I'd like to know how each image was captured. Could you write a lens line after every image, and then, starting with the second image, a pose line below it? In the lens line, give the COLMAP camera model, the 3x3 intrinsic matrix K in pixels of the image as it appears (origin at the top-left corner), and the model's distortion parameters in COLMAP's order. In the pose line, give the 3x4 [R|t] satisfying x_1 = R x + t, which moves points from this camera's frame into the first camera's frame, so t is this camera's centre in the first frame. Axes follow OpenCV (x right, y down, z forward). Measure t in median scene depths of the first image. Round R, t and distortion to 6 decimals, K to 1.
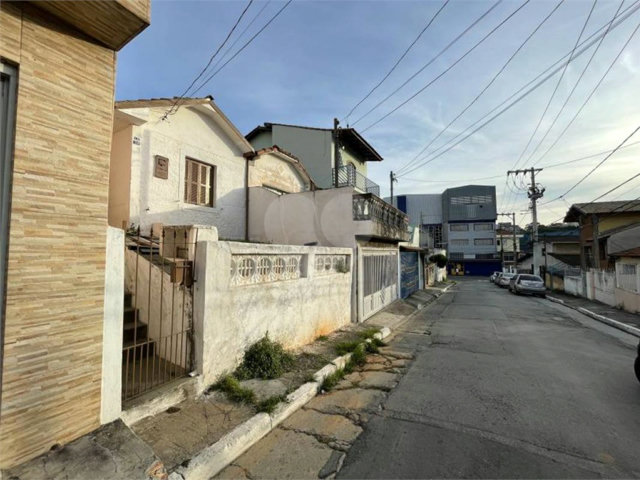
lens RADIAL K [[271.2, 0, 320.0], [0, 271.2, 240.0], [0, 0, 1]] dist [-0.000109, -0.000222]
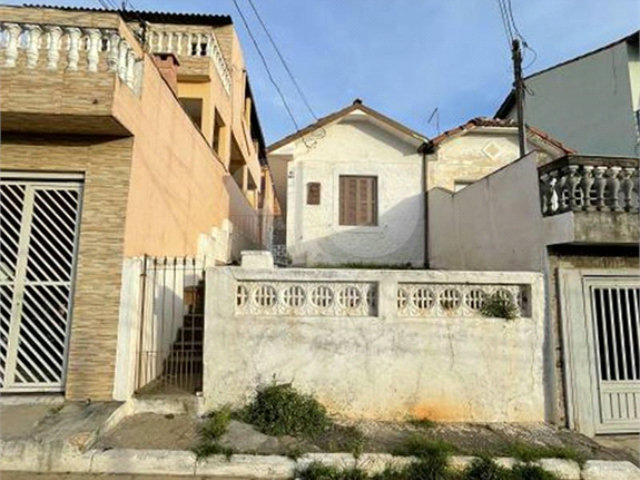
lens RADIAL K [[360.6, 0, 320.0], [0, 360.6, 240.0], [0, 0, 1]] dist [-0.000719, 0.000043]
pose [[0.533193, -0.093555, -0.840805, 0.682527], [0.030778, 0.995354, -0.091234, 0.027829], [0.845434, 0.022767, 0.533595, 0.425664]]
